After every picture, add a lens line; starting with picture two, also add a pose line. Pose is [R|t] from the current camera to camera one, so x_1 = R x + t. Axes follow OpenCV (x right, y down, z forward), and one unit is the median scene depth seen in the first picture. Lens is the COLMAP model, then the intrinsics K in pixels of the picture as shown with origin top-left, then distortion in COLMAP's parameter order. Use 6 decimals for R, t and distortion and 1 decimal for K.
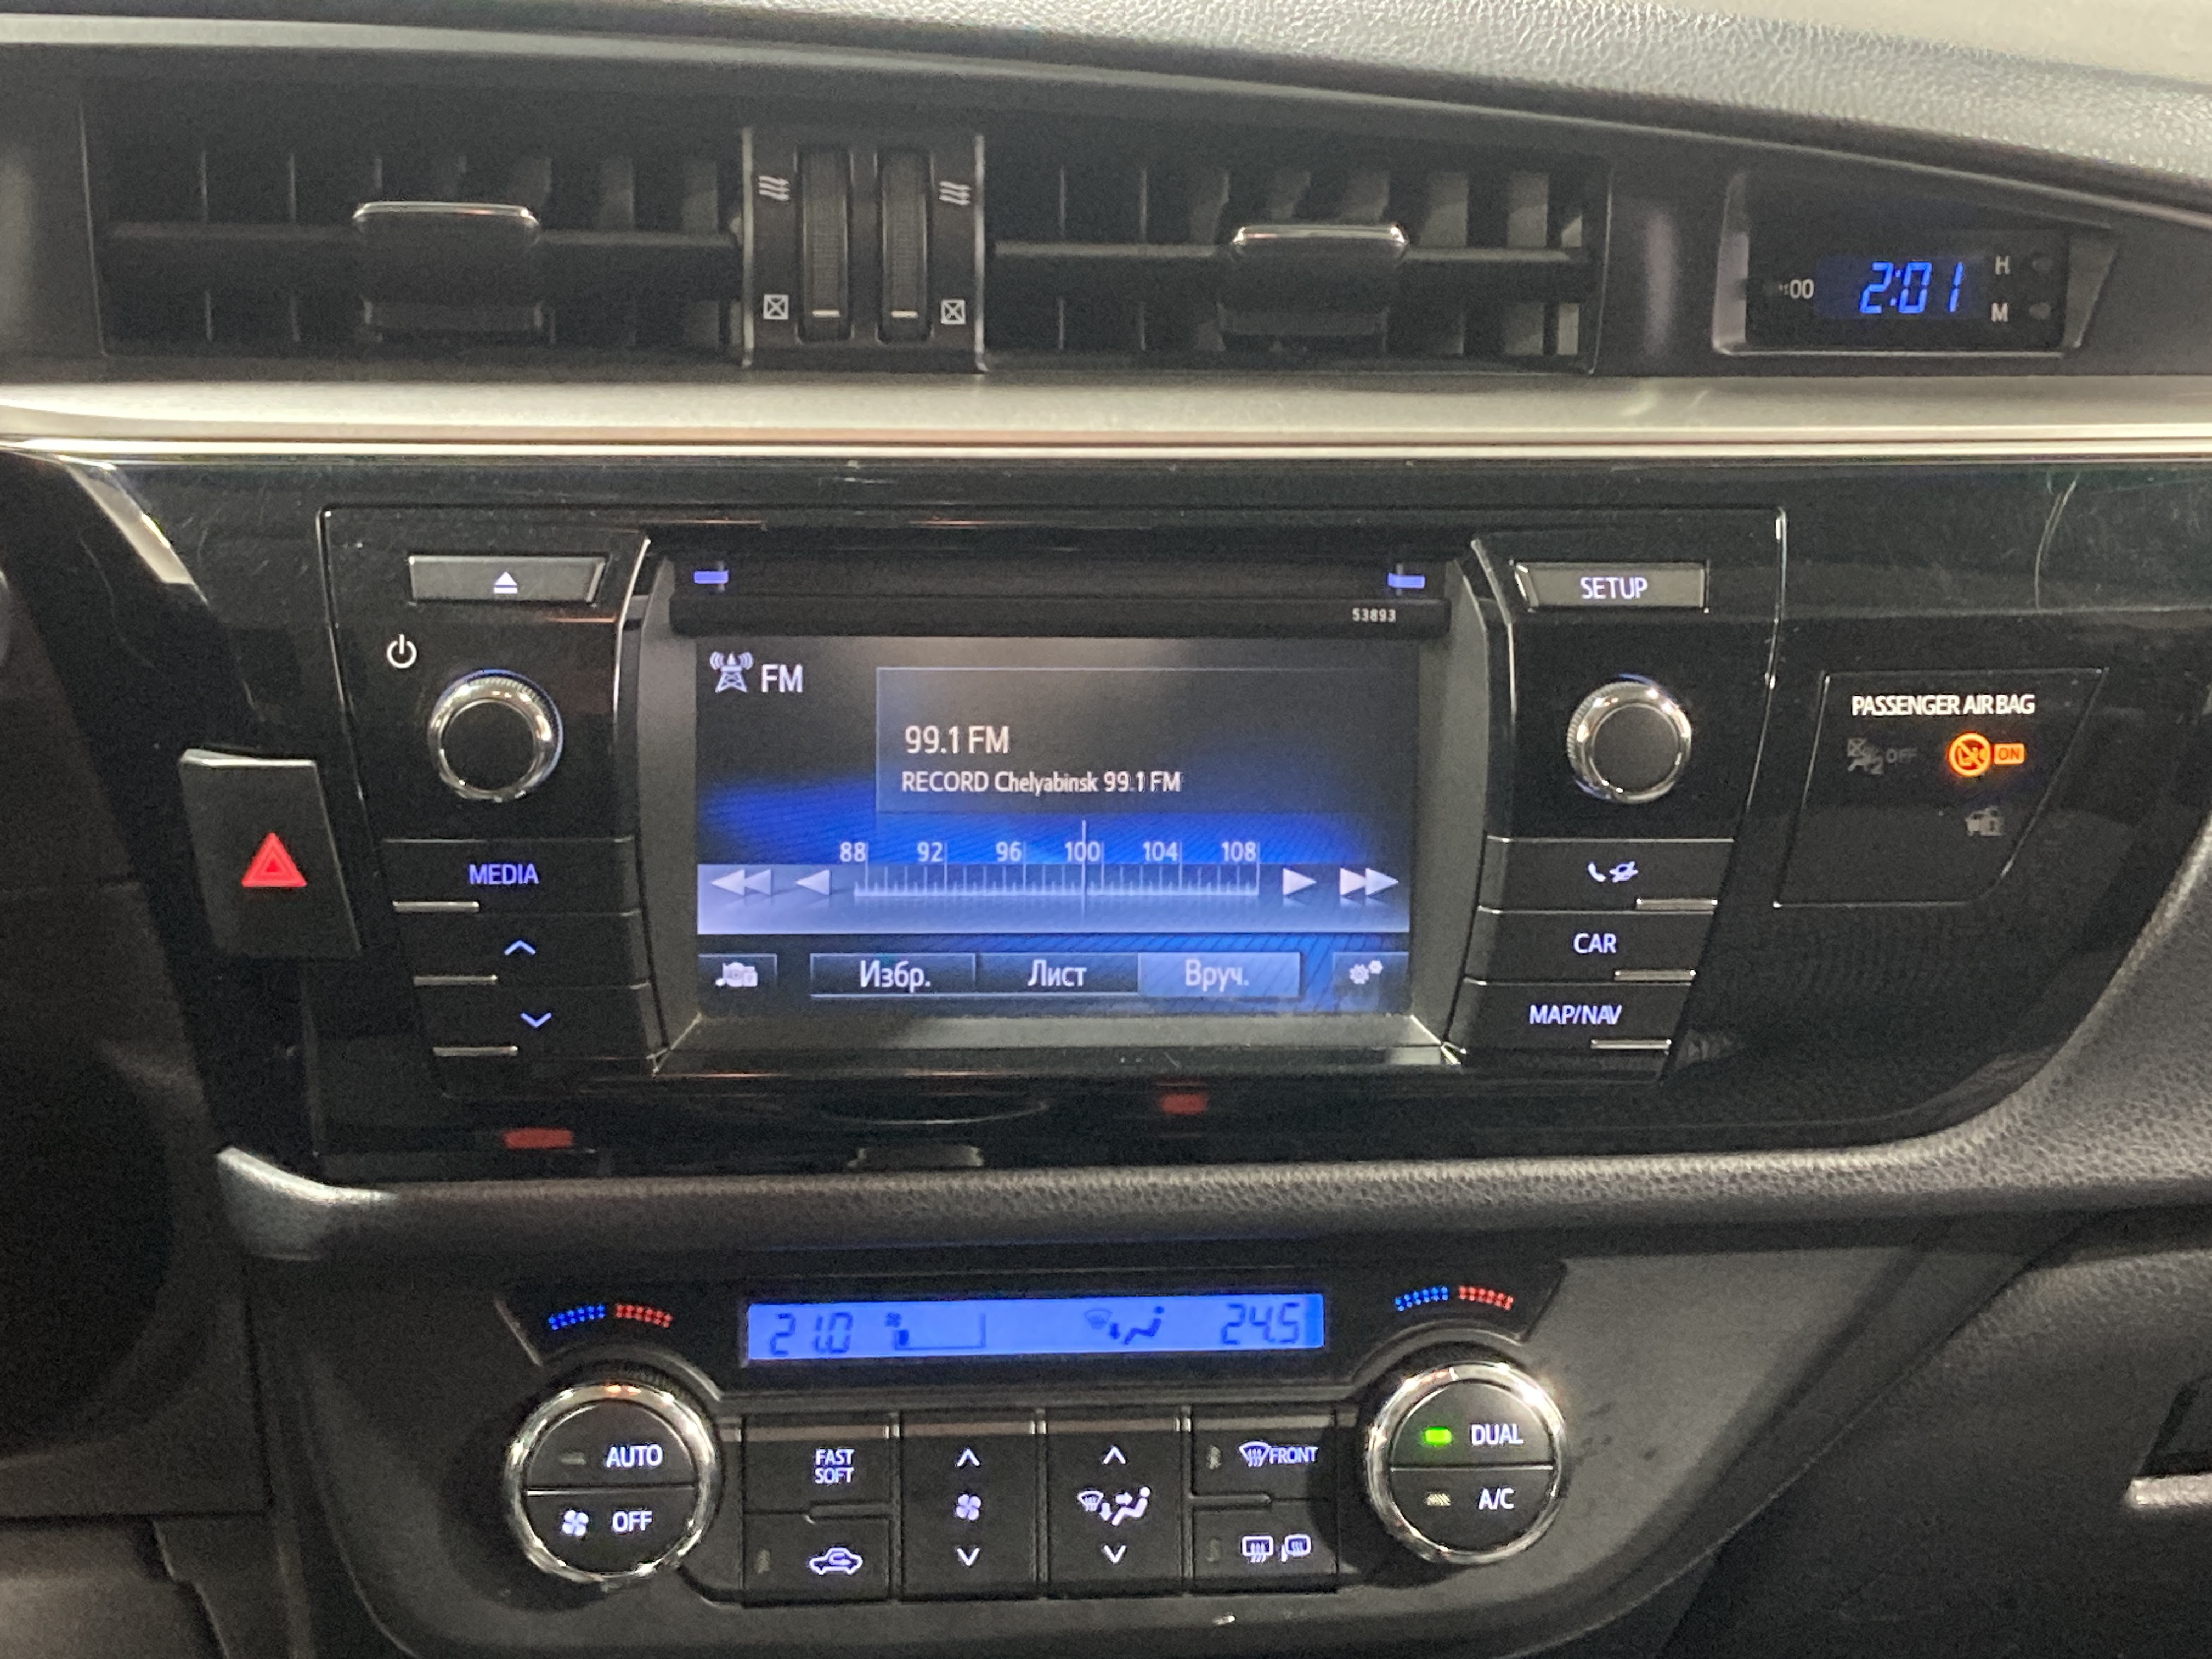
lens RADIAL K [[3595.9, 0, 1051.2], [0, 3595.9, 788.3], [0, 0, 1]] dist [0.114263, 0.000000]
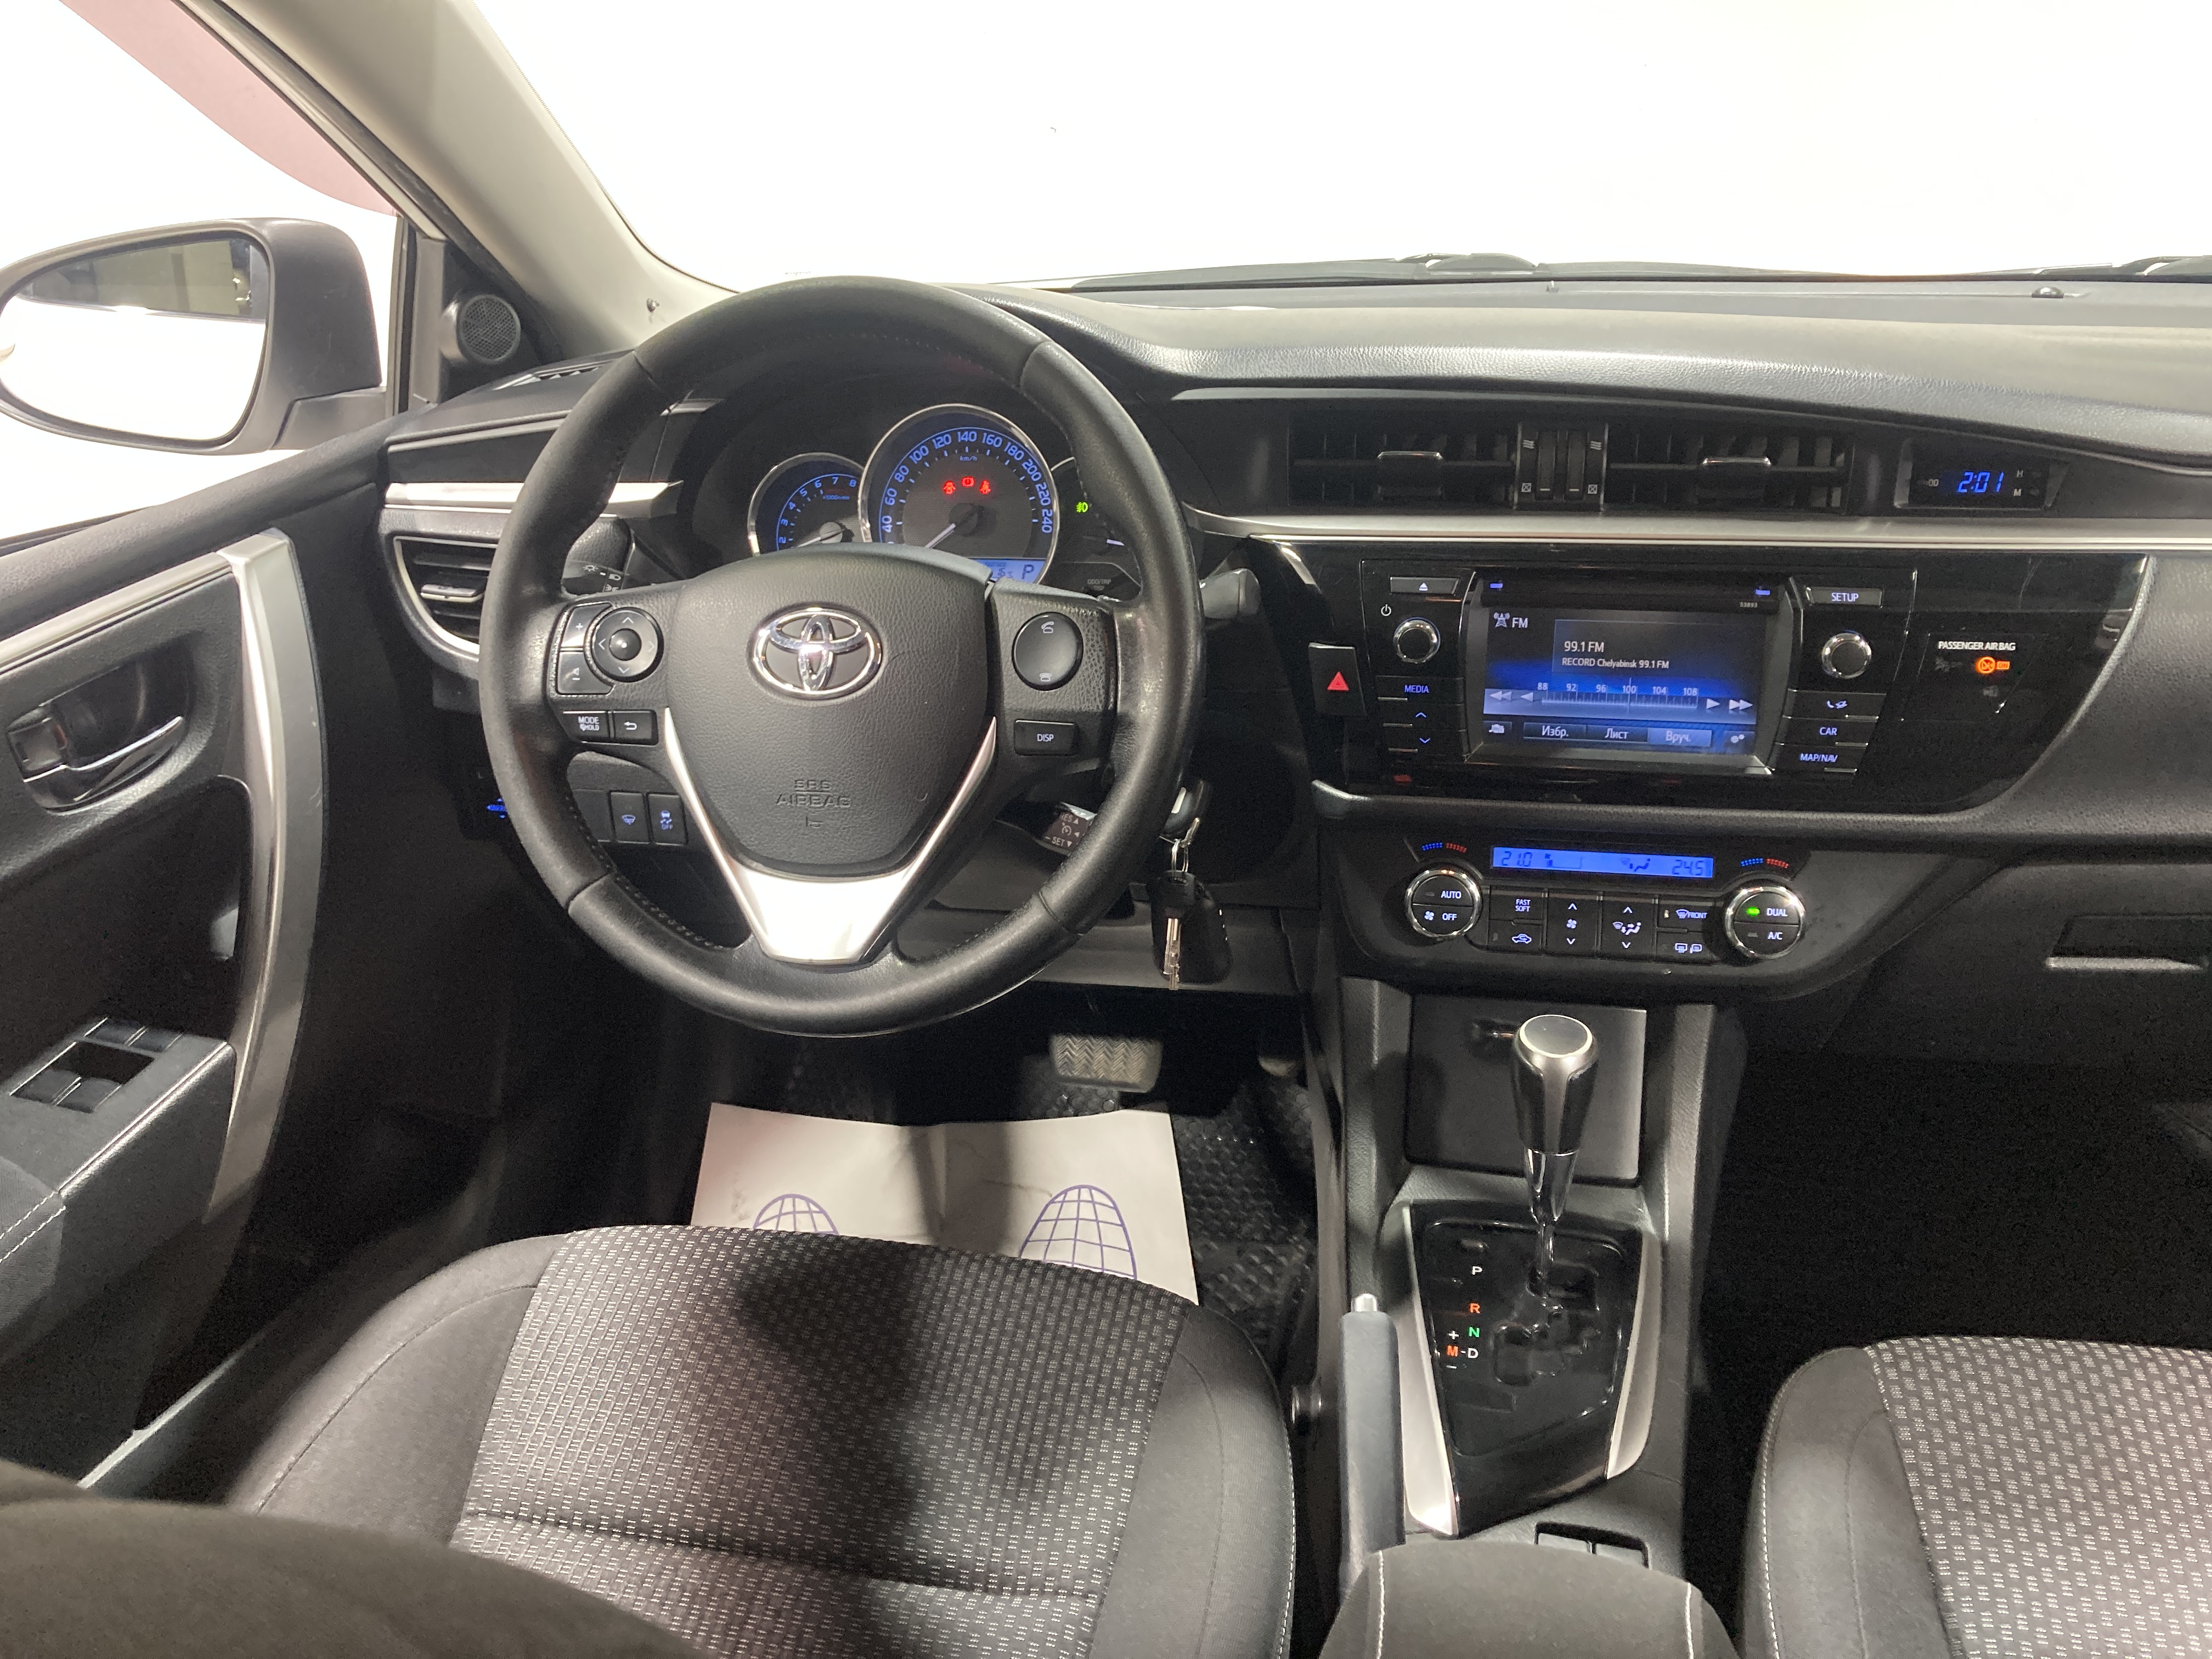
lens RADIAL K [[1796.0, 0, 1100.5], [0, 1796.0, 825.0], [0, 0, 1]] dist [0.044329, -0.060224]
pose [[0.951808, 0.063766, -0.299994, 0.043847], [-0.036750, 0.994812, 0.094856, 0.005015], [0.304486, -0.079260, 0.949213, -0.431049]]
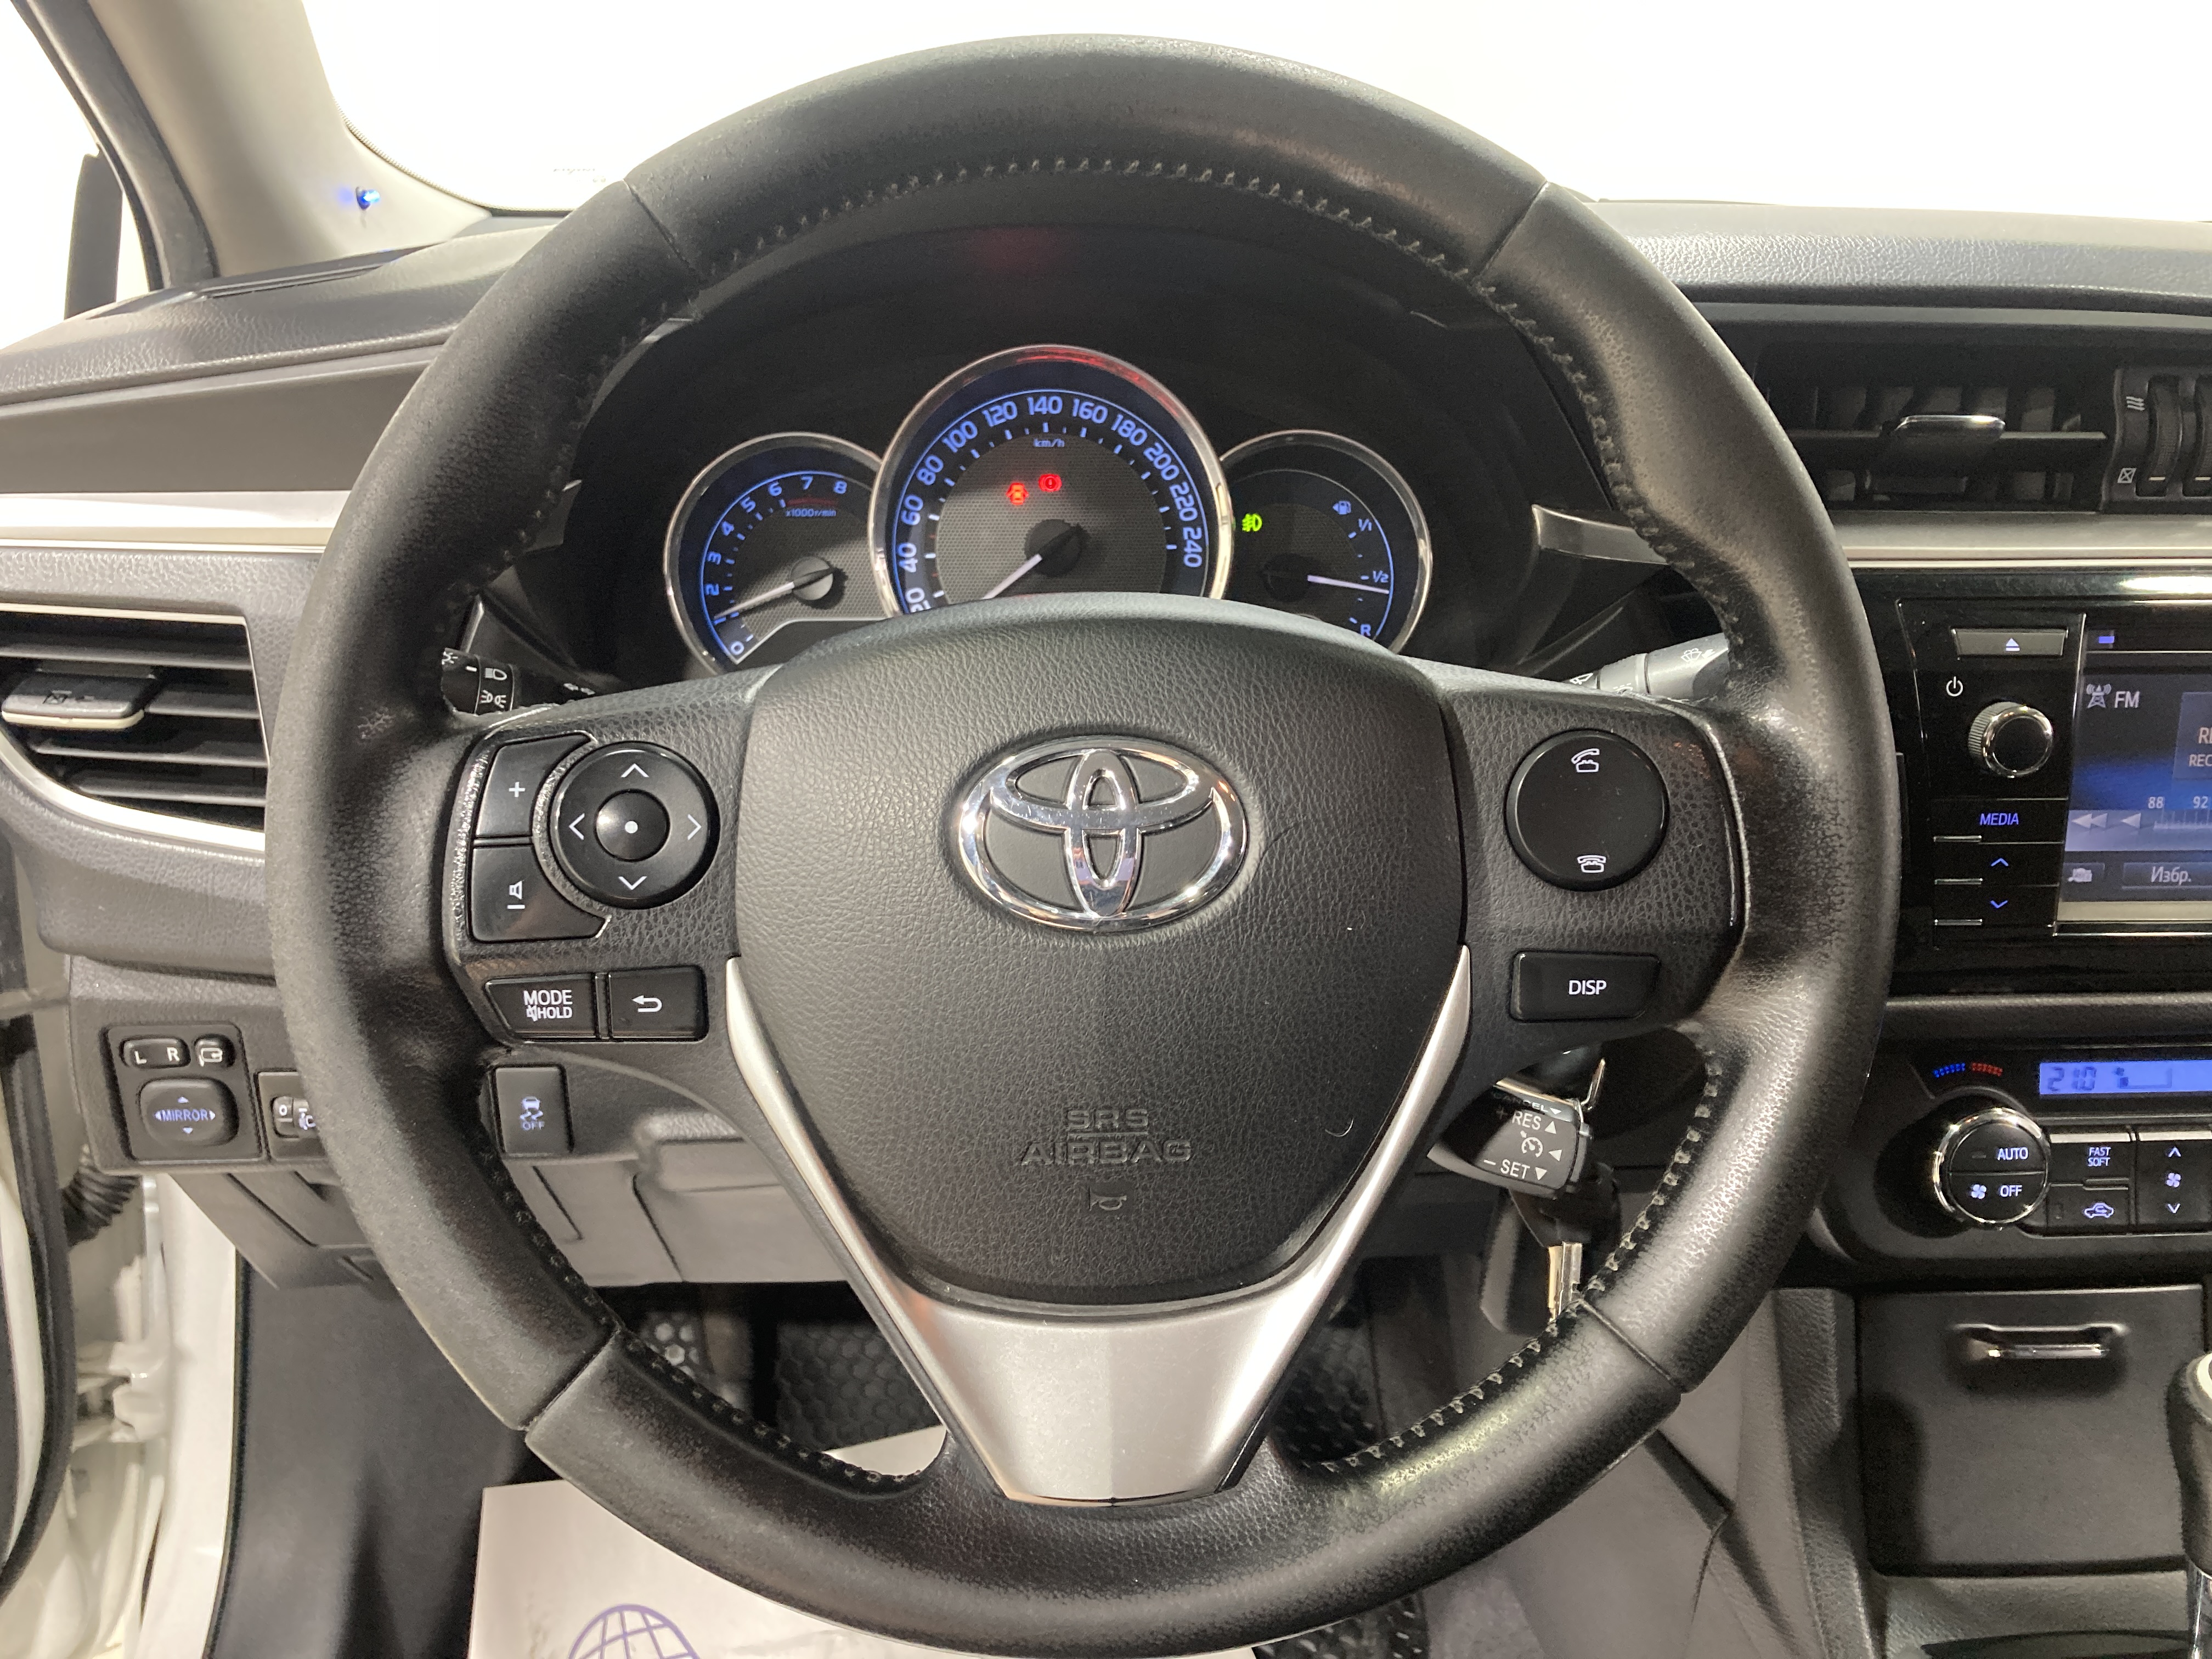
lens RADIAL K [[1796.0, 0, 1110.5], [0, 1796.0, 835.6], [0, 0, 1]] dist [0.044329, -0.060224]
pose [[0.999717, 0.000097, -0.023781, -0.520309], [0.001688, 0.997181, 0.075013, -0.030960], [0.023721, -0.075032, 0.996899, 0.142118]]
